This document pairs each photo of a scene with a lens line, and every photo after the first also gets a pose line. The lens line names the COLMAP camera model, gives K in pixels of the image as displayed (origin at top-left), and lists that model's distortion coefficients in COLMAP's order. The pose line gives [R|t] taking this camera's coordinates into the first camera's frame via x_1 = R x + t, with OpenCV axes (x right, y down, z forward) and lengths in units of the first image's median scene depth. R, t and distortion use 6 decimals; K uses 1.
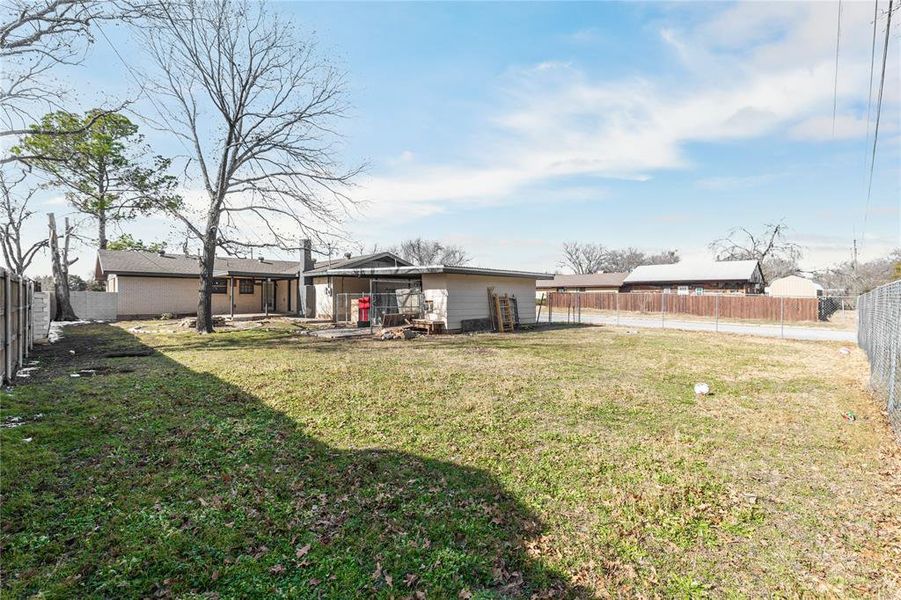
lens RADIAL K [[393.6, 0, 446.2], [0, 393.6, 298.9], [0, 0, 1]] dist [-0.000909, 0.000020]
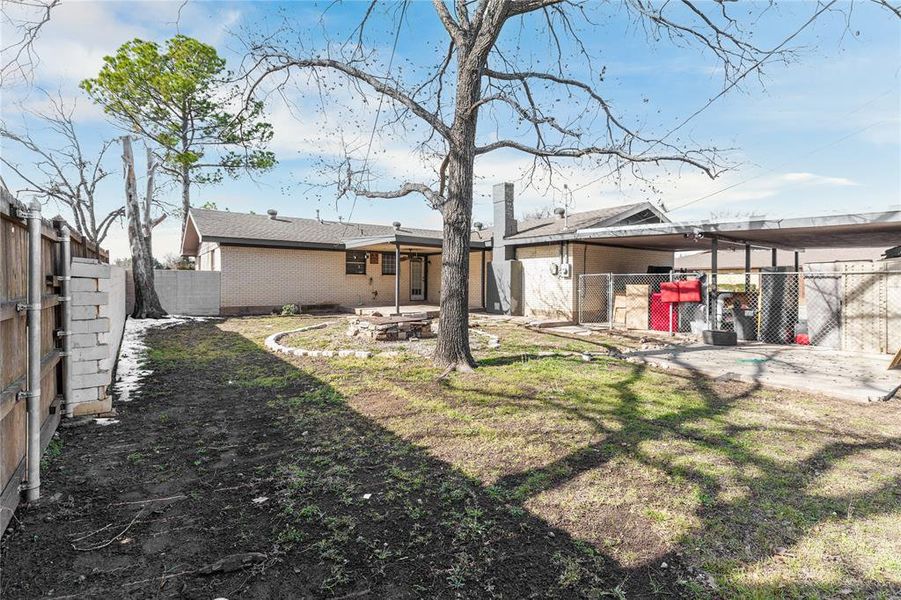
lens RADIAL K [[418.8, 0, 442.2], [0, 418.8, 289.2], [0, 0, 1]] dist [0.000701, 0.000168]
pose [[0.988978, 0.006149, -0.147937, -0.287458], [-0.004258, 0.999905, 0.013099, 0.000937], [0.148004, -0.012325, 0.988910, 0.290481]]
